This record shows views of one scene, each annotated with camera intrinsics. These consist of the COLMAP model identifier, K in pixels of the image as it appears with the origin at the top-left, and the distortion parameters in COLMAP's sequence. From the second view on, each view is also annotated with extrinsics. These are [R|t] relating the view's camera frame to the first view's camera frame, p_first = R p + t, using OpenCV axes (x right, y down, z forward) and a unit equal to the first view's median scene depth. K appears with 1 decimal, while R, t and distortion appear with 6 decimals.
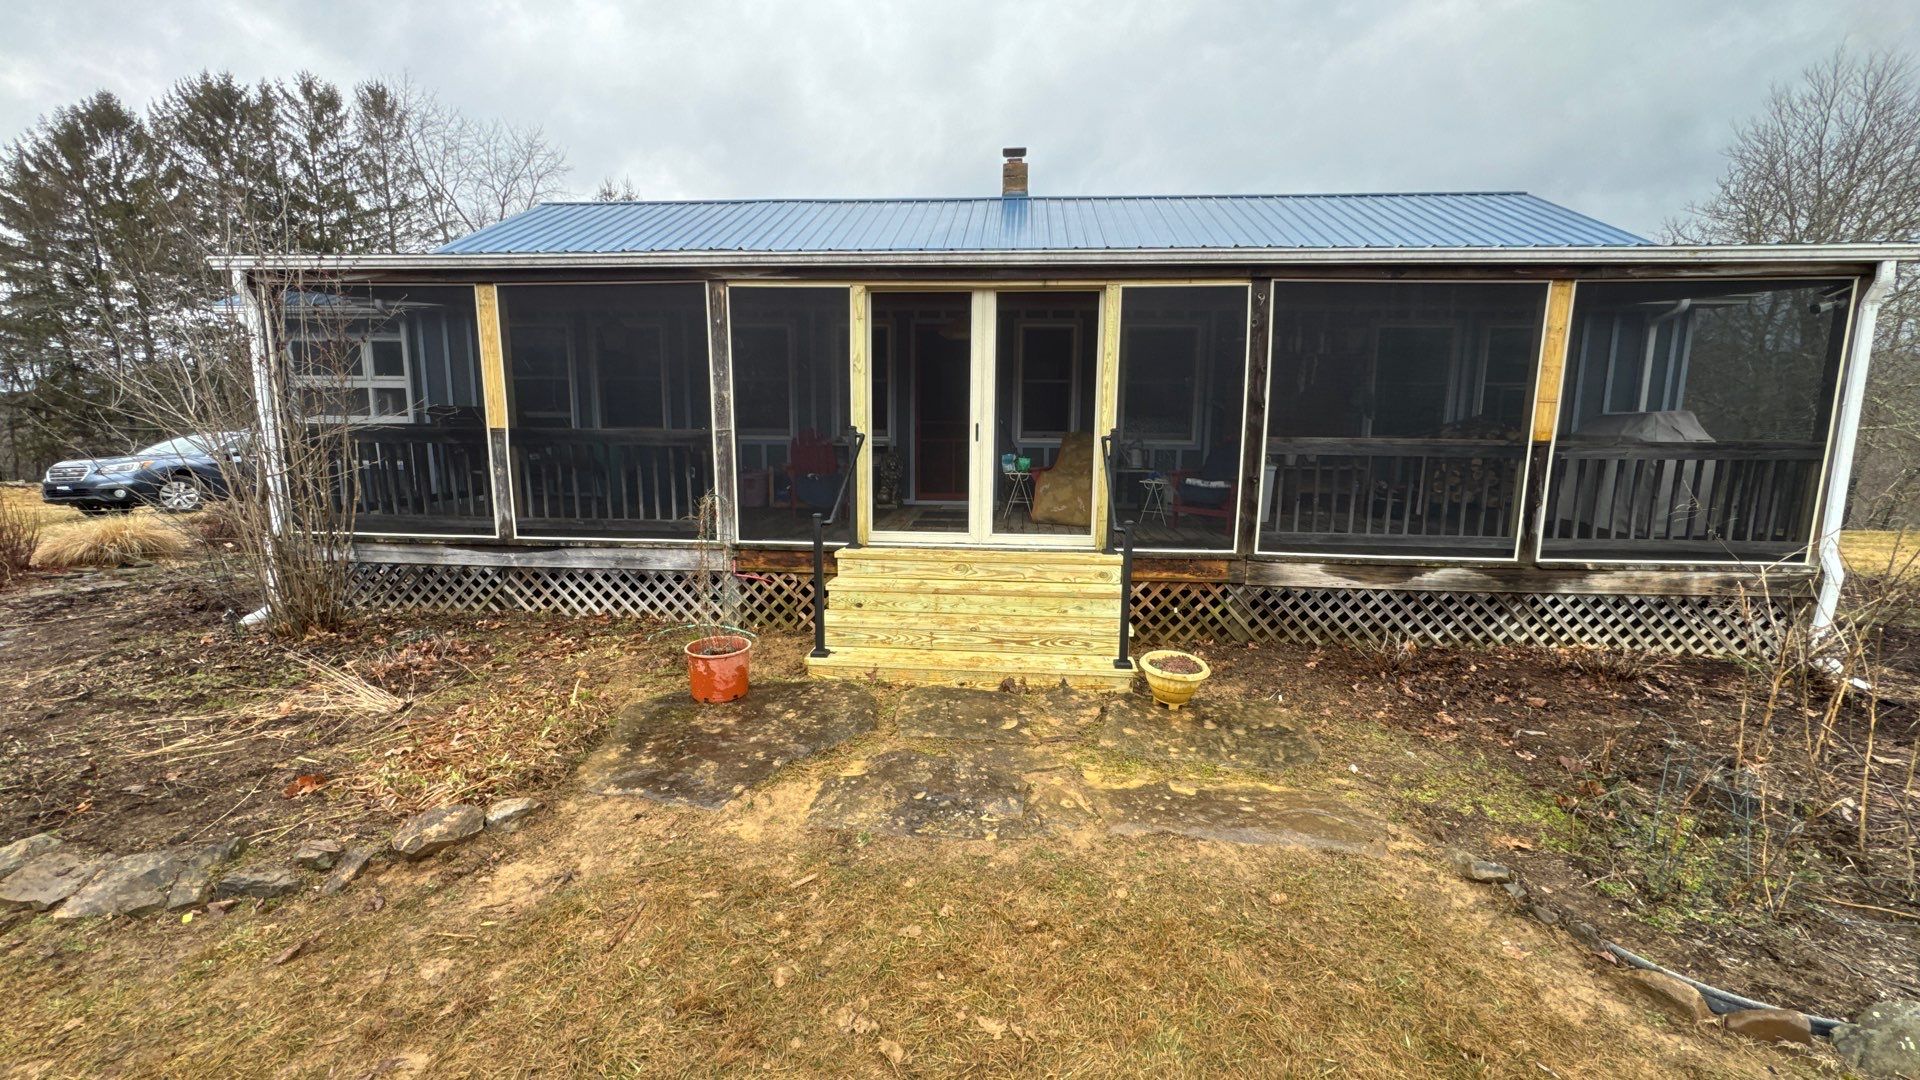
lens RADIAL K [[744.2, 0, 964.0], [0, 744.2, 536.4], [0, 0, 1]] dist [-0.001530, 0.000128]
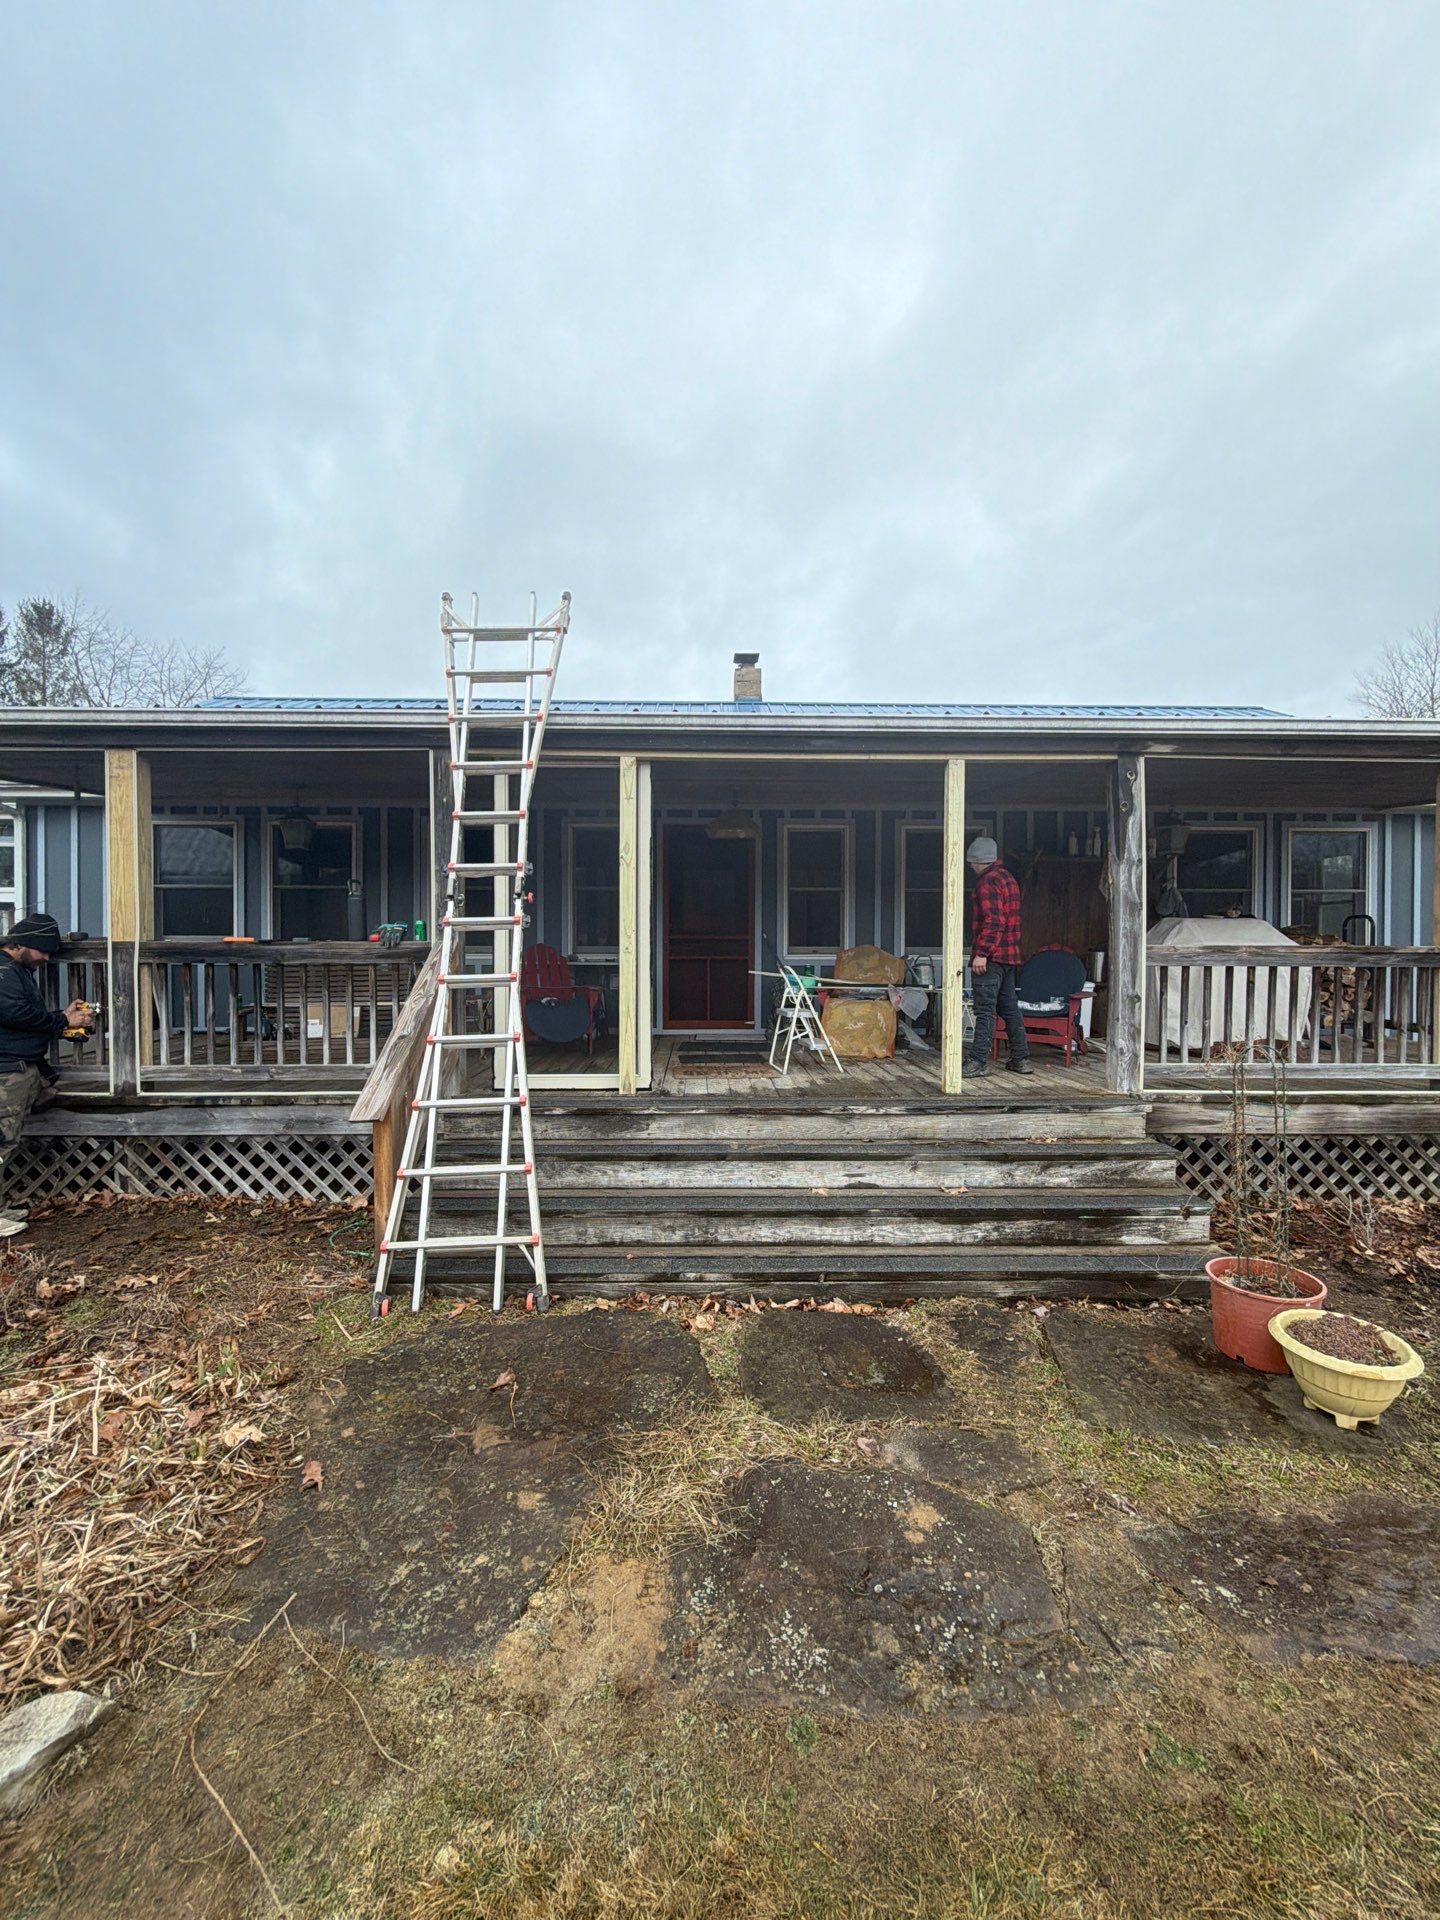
lens RADIAL K [[749.2, 0, 719.9], [0, 749.2, 963.2], [0, 0, 1]] dist [-0.000720, 0.000067]
pose [[0.995686, -0.009081, 0.092344, -0.123440], [0.021040, 0.991373, -0.129368, -0.018842], [-0.090372, 0.130753, 0.987287, 0.244000]]
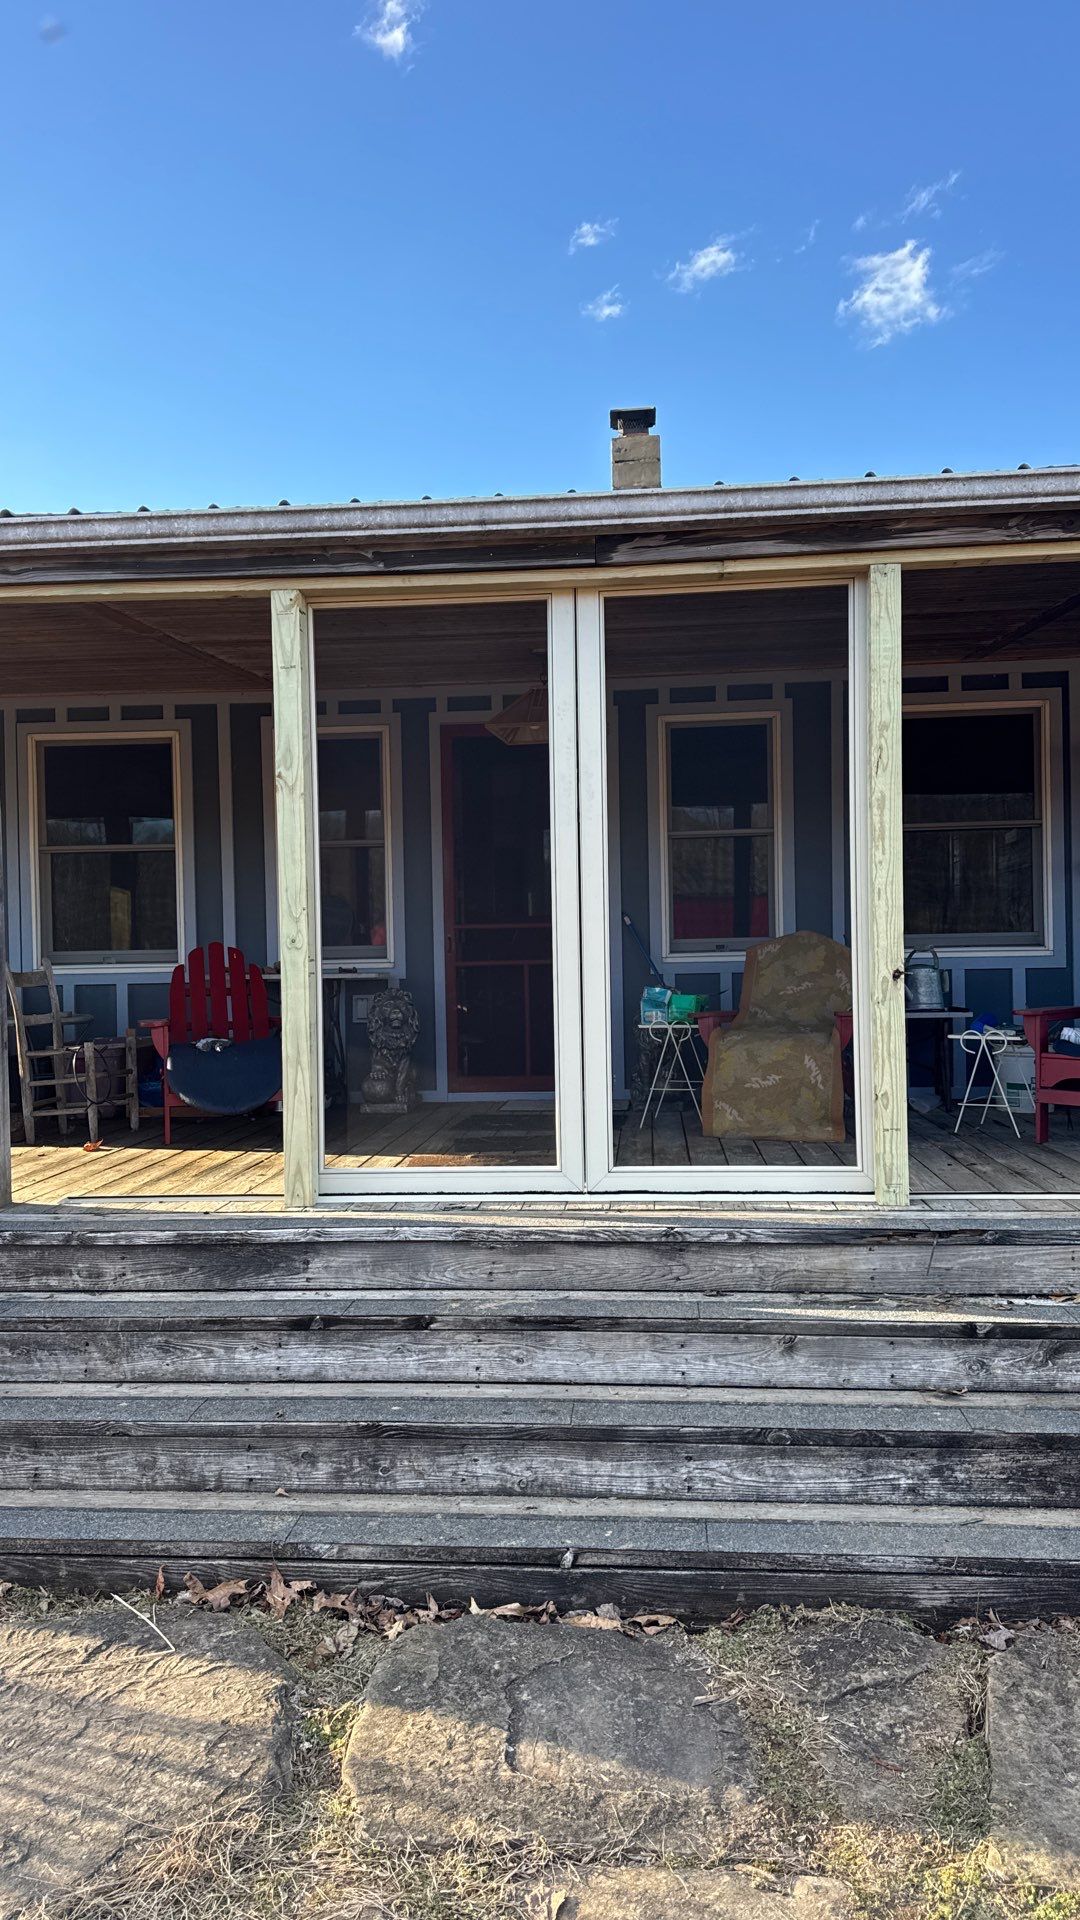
lens RADIAL K [[1321.7, 0, 541.3], [0, 1321.7, 969.1], [0, 0, 1]] dist [0.155883, -0.321199]
pose [[0.999515, -0.028485, -0.012601, 0.009040], [0.026400, 0.989437, -0.142541, -0.008846], [0.016528, 0.142139, 0.989709, 0.271426]]
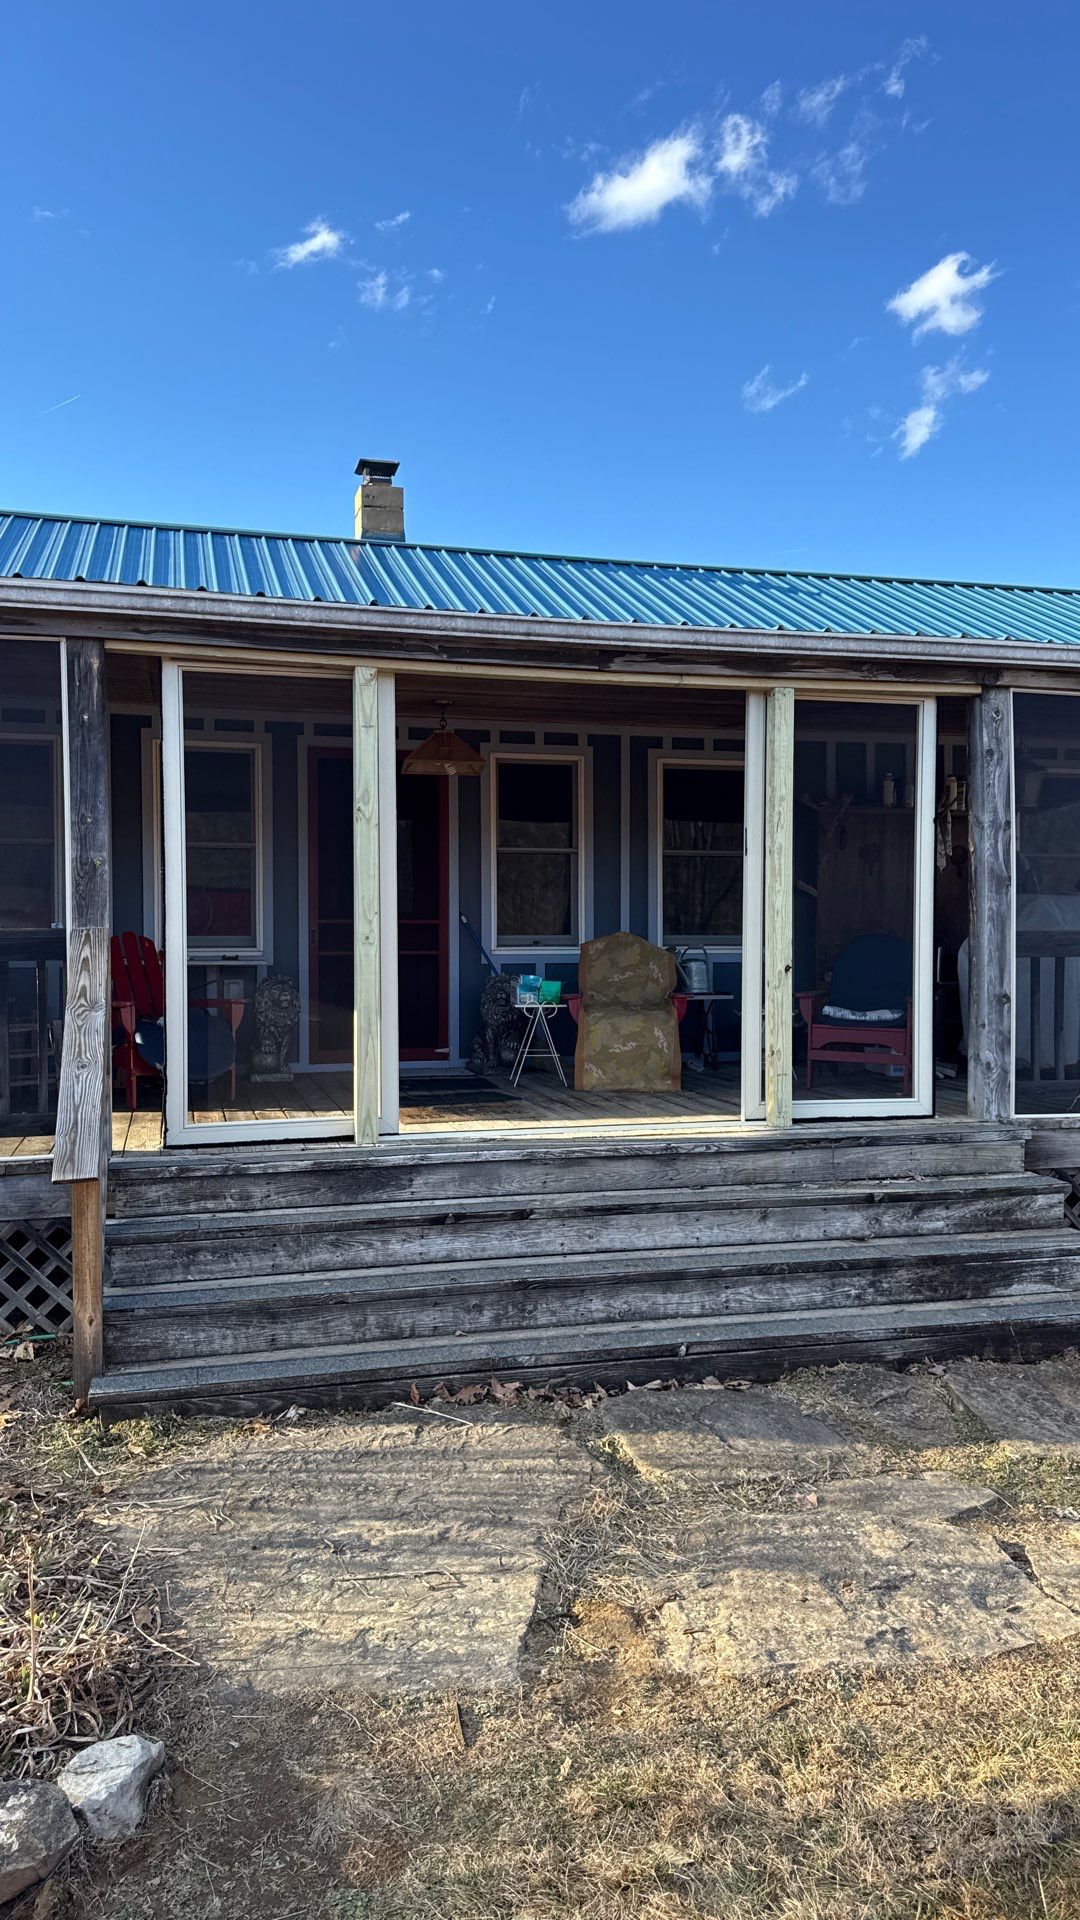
lens RADIAL K [[1314.8, 0, 534.3], [0, 1314.8, 956.6], [0, 0, 1]] dist [0.129408, -0.104558]
pose [[0.946925, -0.015937, 0.321060, -0.339193], [0.059584, 0.990165, -0.126583, 0.007428], [-0.315885, 0.138995, 0.938561, 0.067839]]
